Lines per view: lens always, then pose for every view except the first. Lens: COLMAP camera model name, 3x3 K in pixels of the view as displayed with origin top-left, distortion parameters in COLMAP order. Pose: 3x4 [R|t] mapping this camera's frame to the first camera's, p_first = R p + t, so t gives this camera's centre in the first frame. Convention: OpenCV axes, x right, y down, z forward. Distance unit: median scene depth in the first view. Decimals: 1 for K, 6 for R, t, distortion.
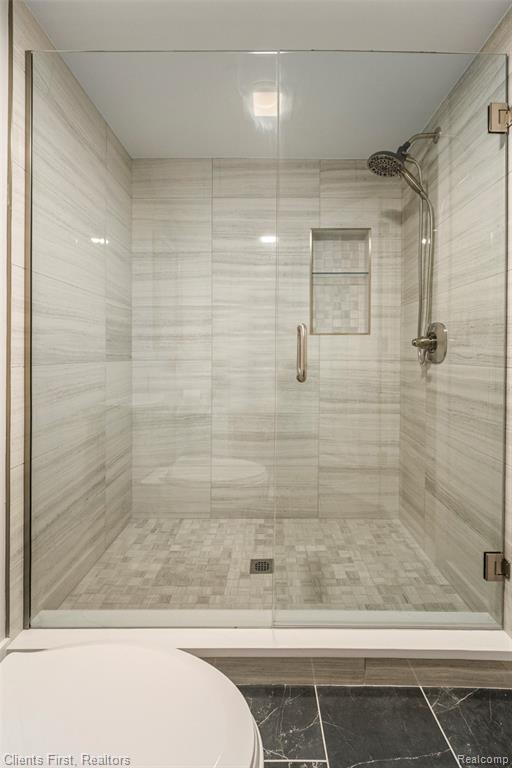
lens RADIAL K [[334.6, 0, 257.8], [0, 334.6, 358.6], [0, 0, 1]] dist [-0.010023, -0.000333]
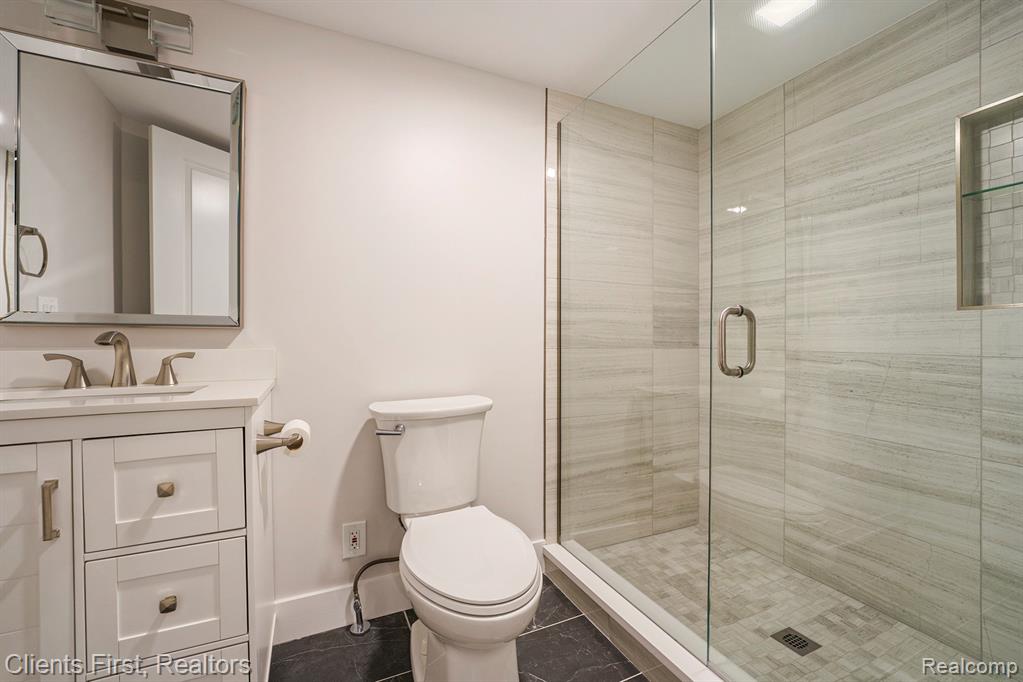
lens RADIAL K [[422.9, 0, 511.5], [0, 422.9, 341.0], [0, 0, 1]] dist [0.000821, 0.000220]
pose [[0.427246, 0.010492, -0.904075, 0.522252], [-0.024533, 0.999699, 0.000008, -0.002360], [0.903803, 0.022176, 0.427374, 0.048791]]
